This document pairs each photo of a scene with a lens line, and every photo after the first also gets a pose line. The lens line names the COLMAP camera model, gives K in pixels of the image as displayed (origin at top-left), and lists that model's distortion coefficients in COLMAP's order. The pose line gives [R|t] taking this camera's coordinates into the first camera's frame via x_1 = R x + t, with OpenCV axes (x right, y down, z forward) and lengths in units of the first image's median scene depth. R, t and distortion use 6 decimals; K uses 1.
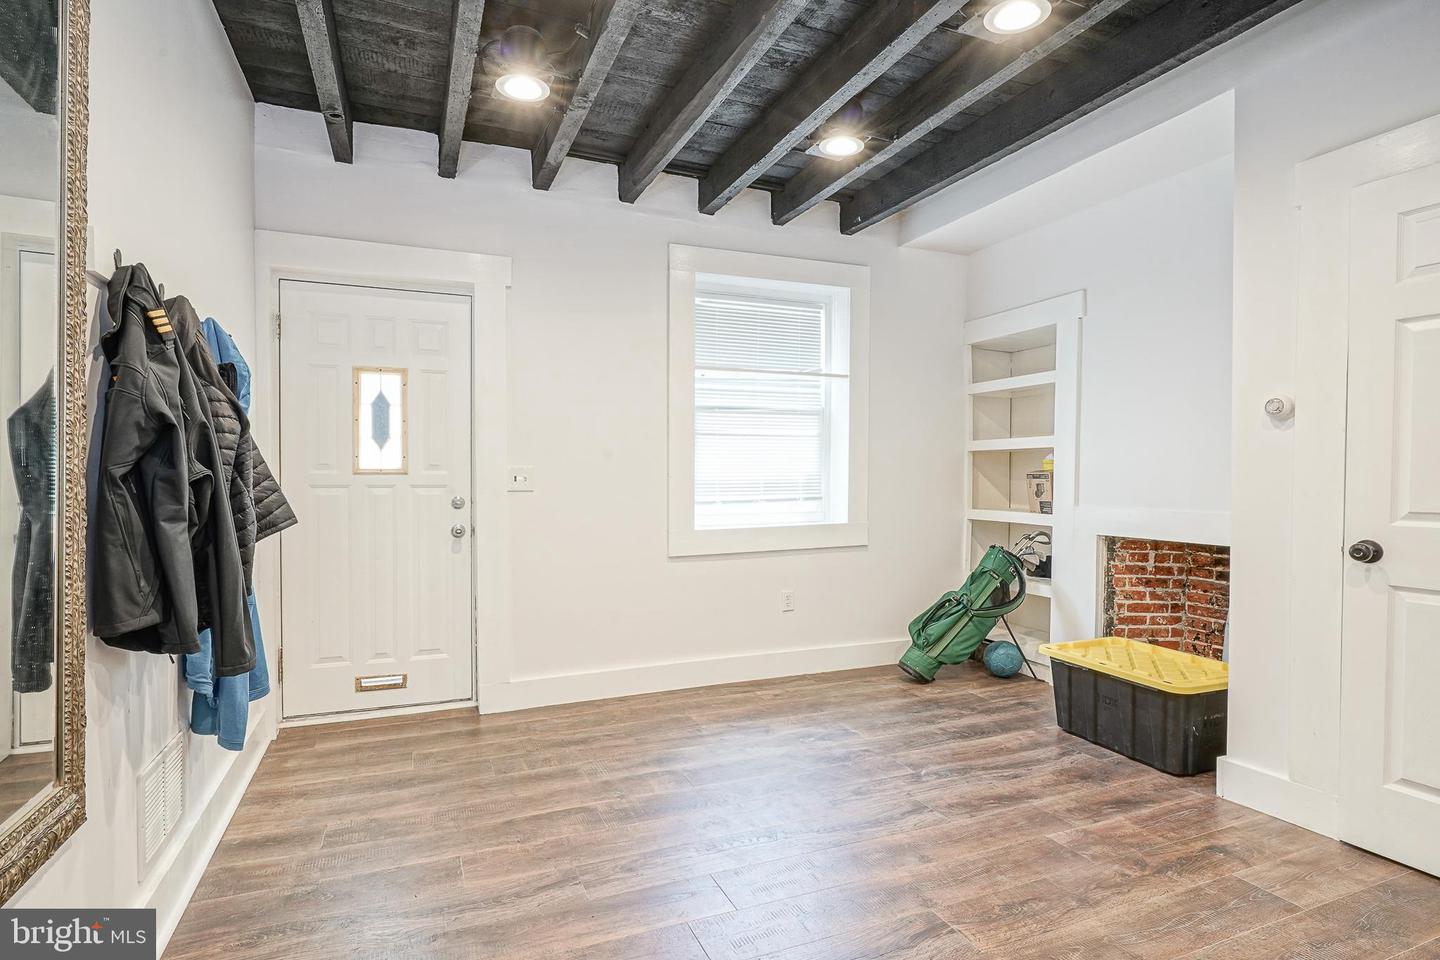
lens RADIAL K [[730.4, 0, 727.1], [0, 730.4, 479.5], [0, 0, 1]] dist [0.000376, 0.005748]
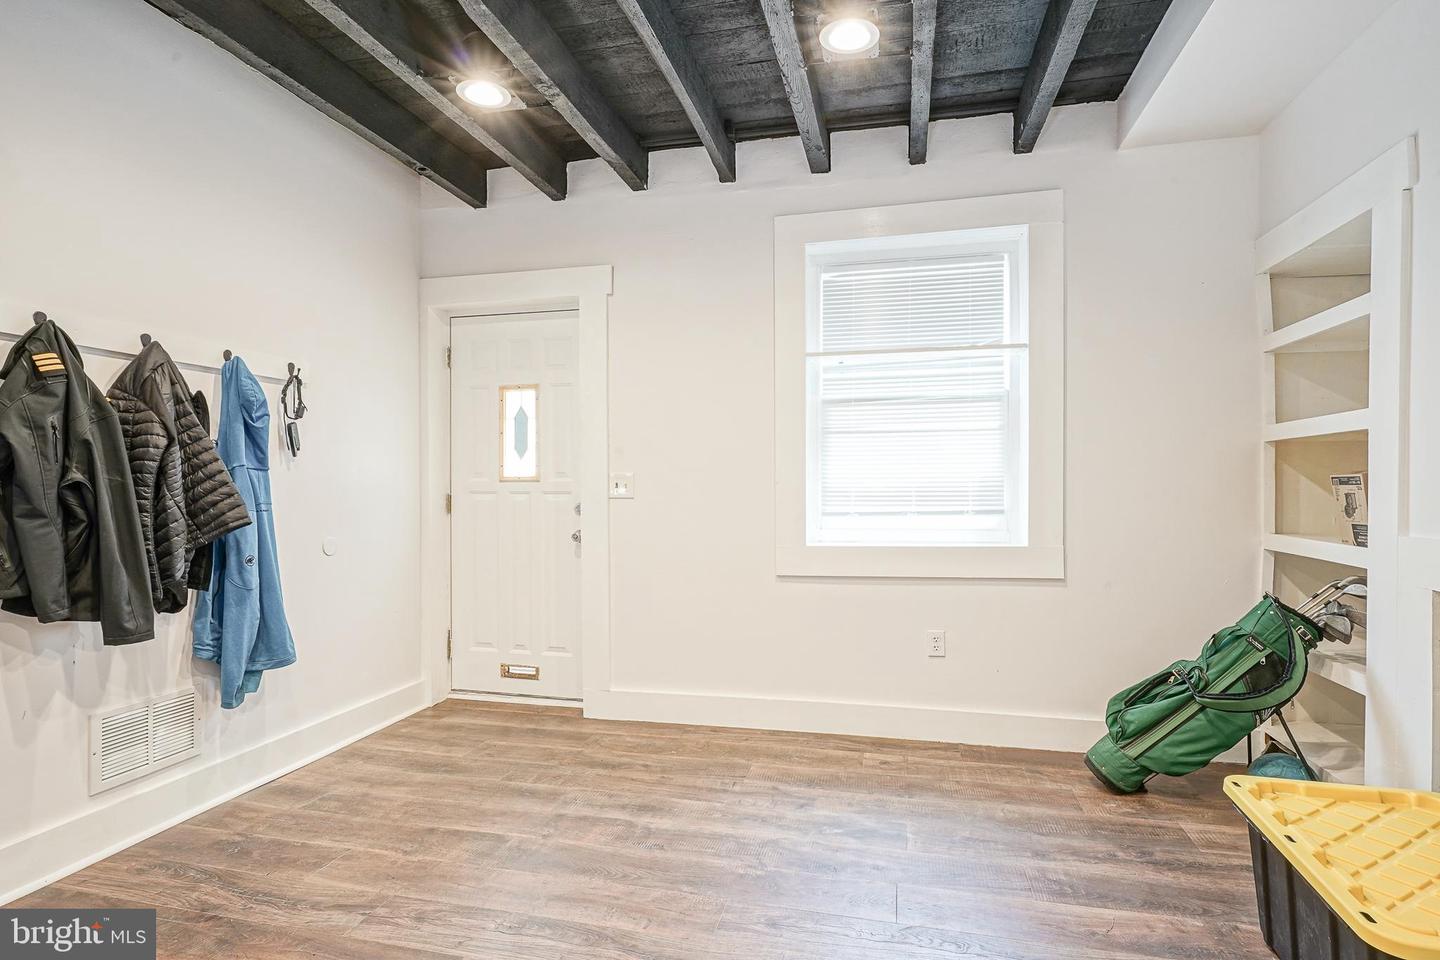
lens RADIAL K [[730.4, 0, 721.9], [0, 730.4, 473.5], [0, 0, 1]] dist [0.000376, 0.005748]
pose [[0.814194, -0.011151, -0.580486, 0.390493], [-0.000285, 0.999808, -0.019606, 0.001939], [0.580593, 0.016129, 0.814034, 0.264314]]
